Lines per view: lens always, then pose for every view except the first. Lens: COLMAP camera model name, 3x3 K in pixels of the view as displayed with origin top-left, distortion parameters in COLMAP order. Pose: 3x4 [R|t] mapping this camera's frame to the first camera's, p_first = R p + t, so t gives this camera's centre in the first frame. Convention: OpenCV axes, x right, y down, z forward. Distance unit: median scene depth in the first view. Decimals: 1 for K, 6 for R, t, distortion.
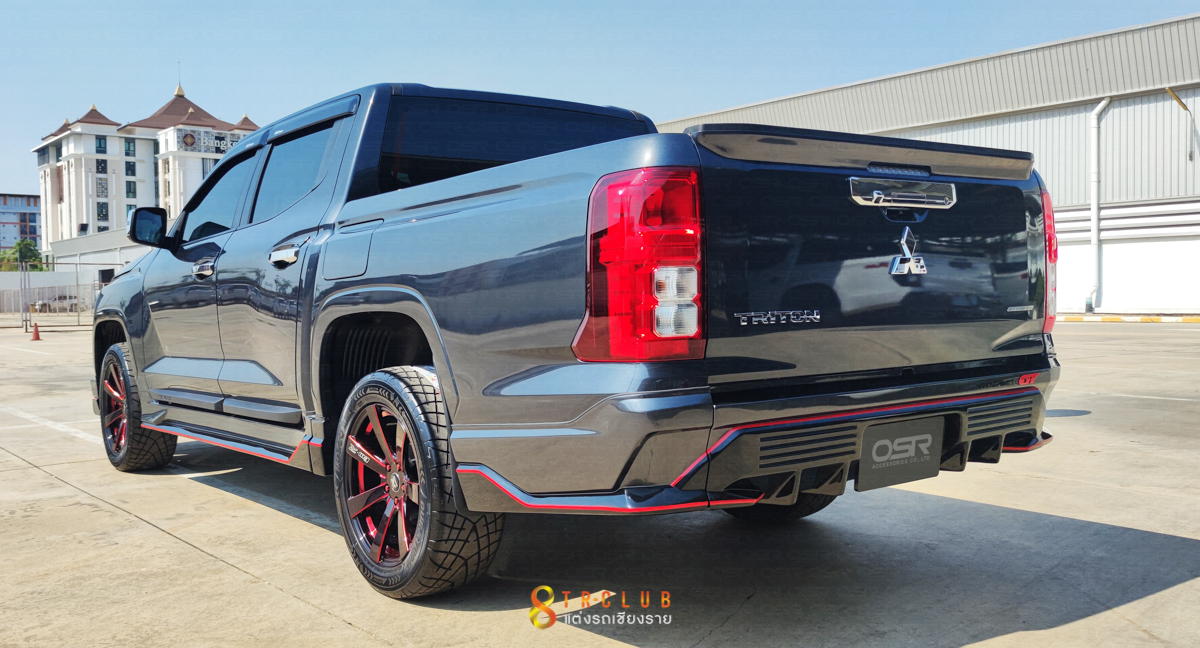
lens RADIAL K [[1028.4, 0, 500.8], [0, 1028.4, 344.7], [0, 0, 1]] dist [0.005894, 0.003413]
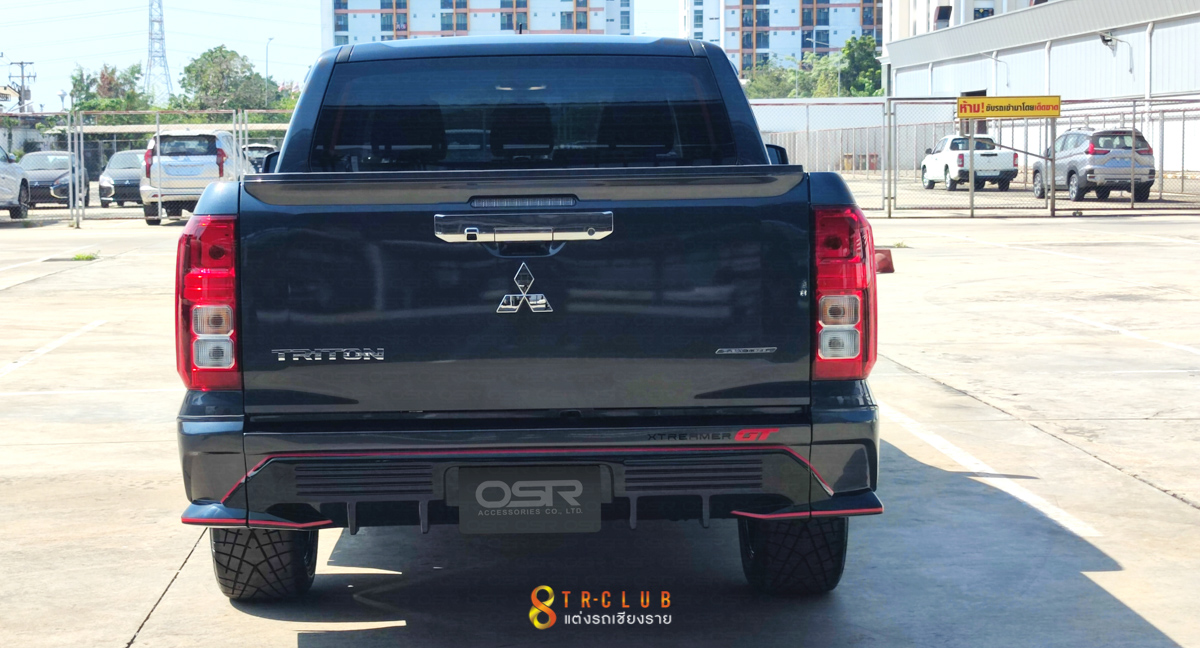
lens RADIAL K [[2112.6, 0, 600.0], [0, 2112.6, 324.0], [0, 0, 1]] dist [0.021809, 0.031767]
pose [[0.828277, 0.055426, -0.557570, 1.519489], [-0.029003, 0.998003, 0.056123, -0.166658], [0.559567, -0.030314, 0.828230, -0.560912]]
